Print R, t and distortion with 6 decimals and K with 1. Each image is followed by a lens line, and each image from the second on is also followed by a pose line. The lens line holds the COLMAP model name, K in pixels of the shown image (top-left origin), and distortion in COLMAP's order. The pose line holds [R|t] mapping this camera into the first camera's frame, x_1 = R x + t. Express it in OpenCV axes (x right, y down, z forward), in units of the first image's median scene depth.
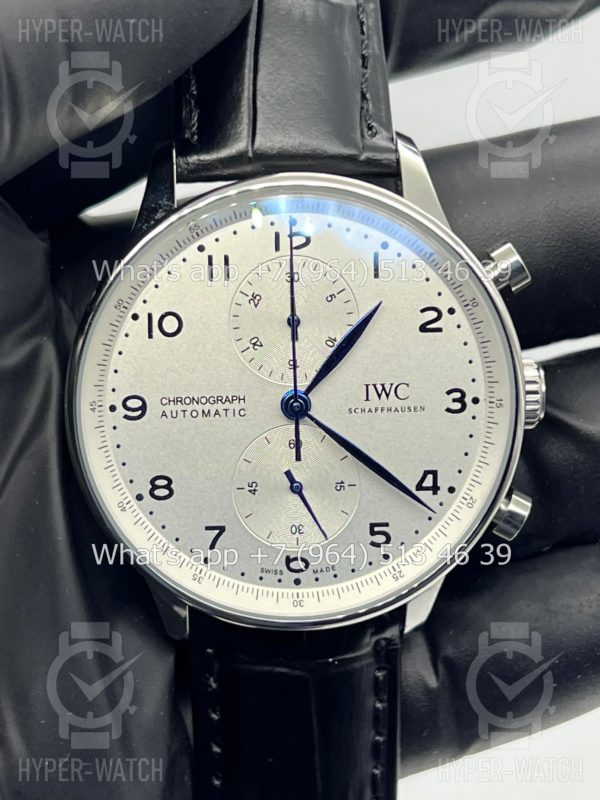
lens RADIAL K [[1788.3, 0, 300.0], [0, 1788.3, 400.0], [0, 0, 1]] dist [0.476691, -6.426089]
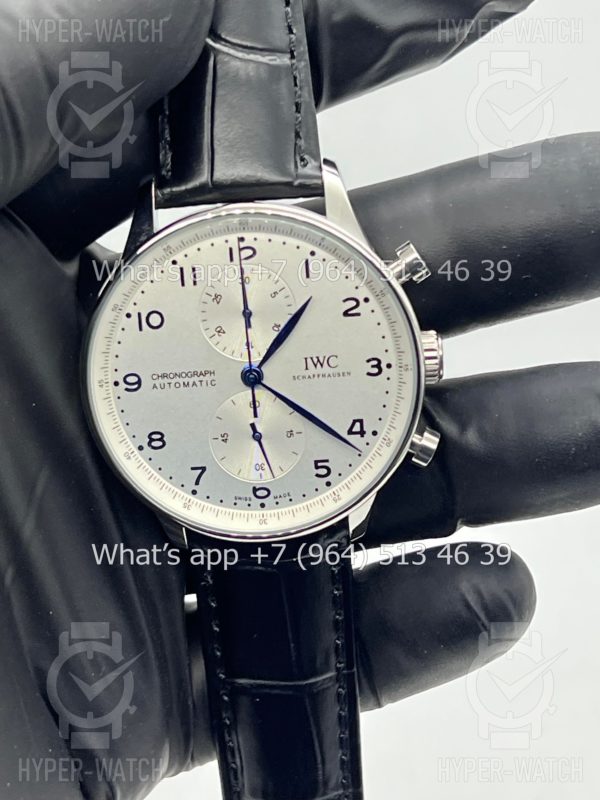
lens RADIAL K [[1788.3, 0, 300.0], [0, 1788.3, 400.0], [0, 0, 1]] dist [0.476691, -6.426089]
pose [[0.995846, -0.038035, -0.082727, 0.141017], [0.045381, 0.995014, 0.088813, -0.094979], [0.078937, -0.092198, 0.992607, -0.317373]]
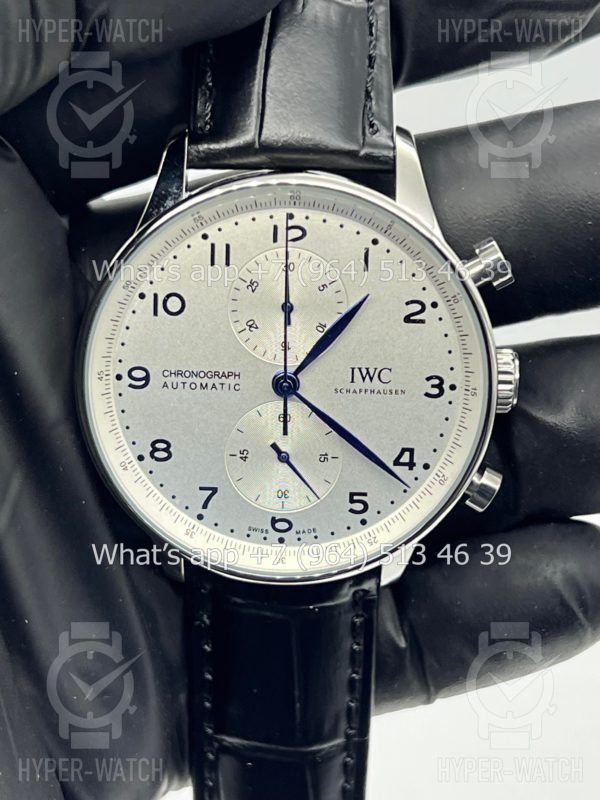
lens RADIAL K [[1788.3, 0, 300.0], [0, 1788.3, 400.0], [0, 0, 1]] dist [0.476691, -6.426089]
pose [[0.996731, 0.058226, -0.056007, 0.067114], [-0.051718, 0.992435, 0.111346, -0.107954], [0.062067, -0.108086, 0.992202, -0.080032]]
